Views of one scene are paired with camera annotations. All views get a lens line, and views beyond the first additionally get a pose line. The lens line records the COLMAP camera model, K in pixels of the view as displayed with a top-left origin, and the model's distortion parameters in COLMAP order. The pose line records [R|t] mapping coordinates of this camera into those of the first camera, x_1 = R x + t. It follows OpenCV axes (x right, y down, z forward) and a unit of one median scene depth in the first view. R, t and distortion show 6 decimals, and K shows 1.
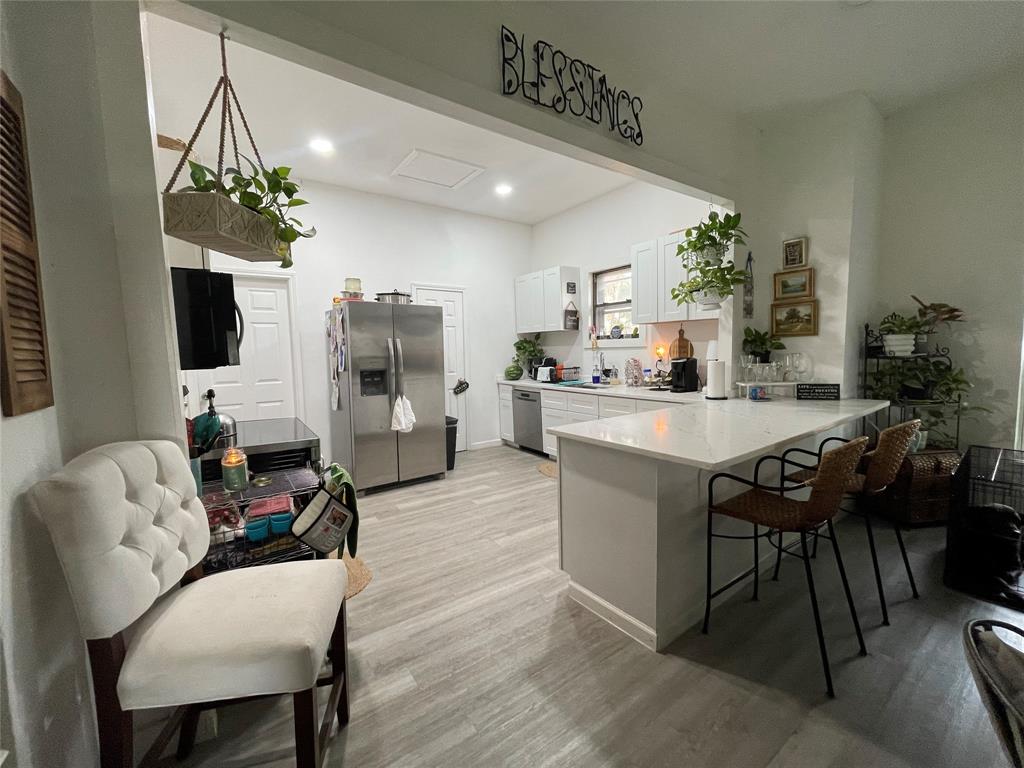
lens RADIAL K [[410.7, 0, 511.4], [0, 410.7, 385.6], [0, 0, 1]] dist [0.000167, 0.000103]
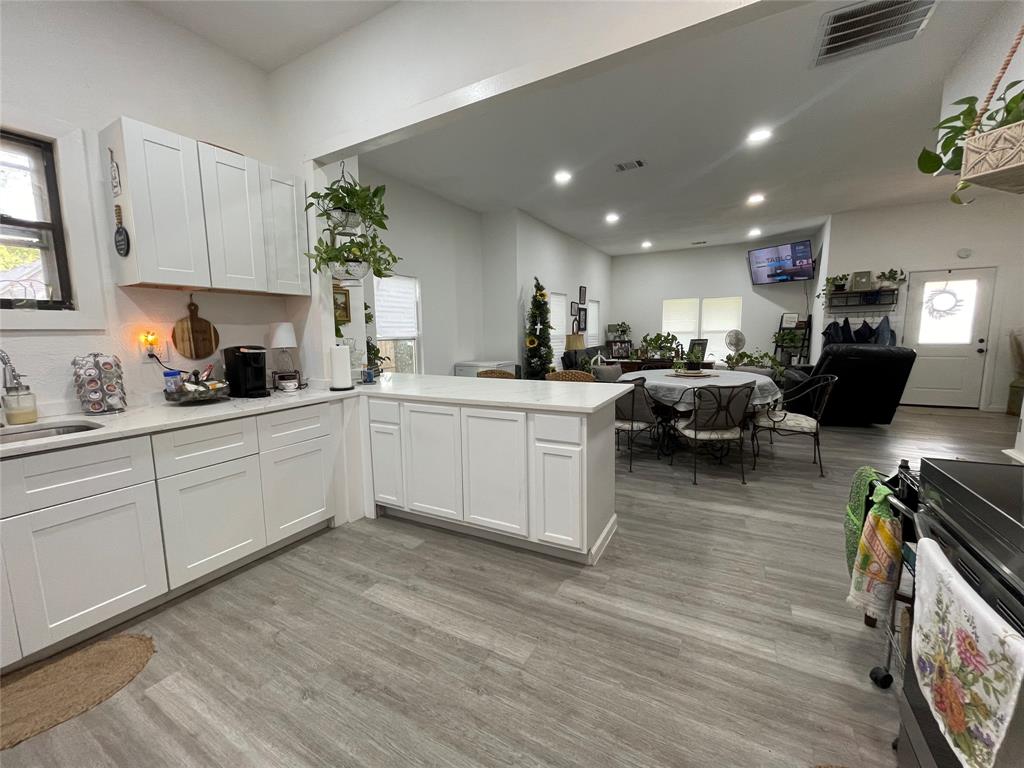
lens RADIAL K [[410.7, 0, 509.5], [0, 410.7, 383.3], [0, 0, 1]] dist [0.000167, 0.000103]
pose [[-0.425884, -0.075918, 0.901587, -0.375493], [0.110642, 0.984625, 0.135174, -0.050399], [-0.897987, 0.157322, -0.410936, 0.887205]]
